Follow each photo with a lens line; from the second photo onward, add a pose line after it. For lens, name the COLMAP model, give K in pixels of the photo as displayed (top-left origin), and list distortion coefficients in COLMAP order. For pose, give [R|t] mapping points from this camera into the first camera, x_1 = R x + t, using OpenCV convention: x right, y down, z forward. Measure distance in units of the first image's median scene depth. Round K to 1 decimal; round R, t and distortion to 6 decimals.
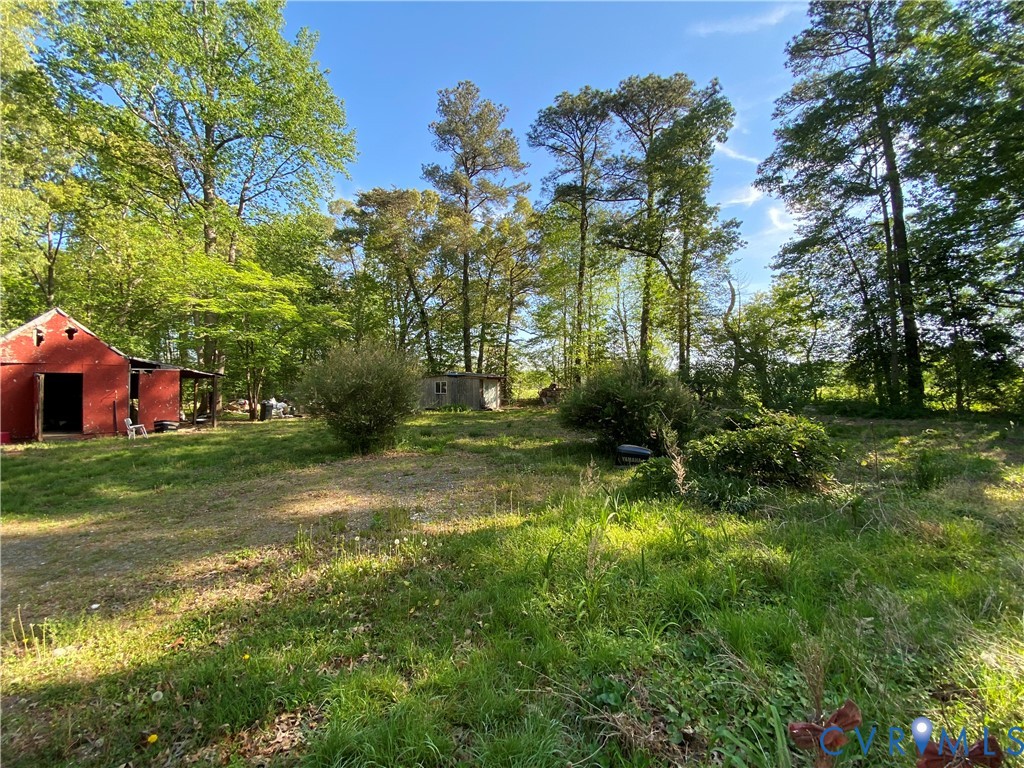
lens RADIAL K [[413.1, 0, 510.8], [0, 413.1, 386.6], [0, 0, 1]] dist [0.021935, -0.022554]
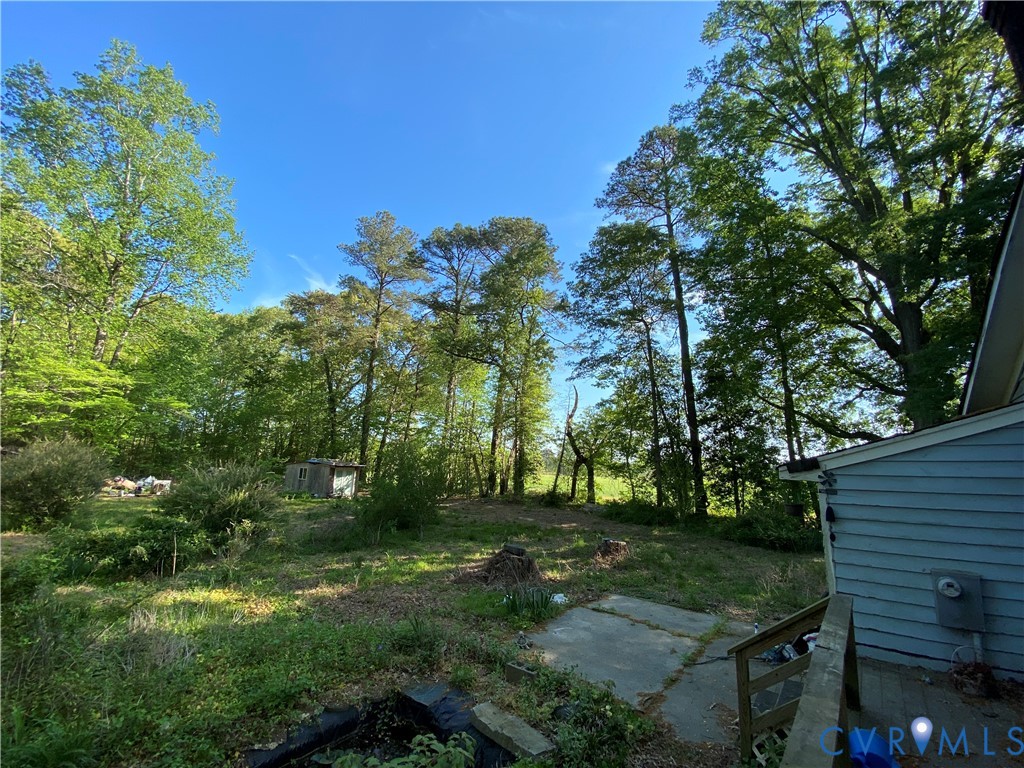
lens RADIAL K [[413.1, 0, 510.8], [0, 413.1, 386.6], [0, 0, 1]] dist [0.021935, -0.022554]
pose [[0.998732, 0.039606, -0.031063, 0.398137], [-0.044880, 0.980117, -0.193280, -0.034471], [0.022790, 0.194429, 0.980652, -0.082247]]
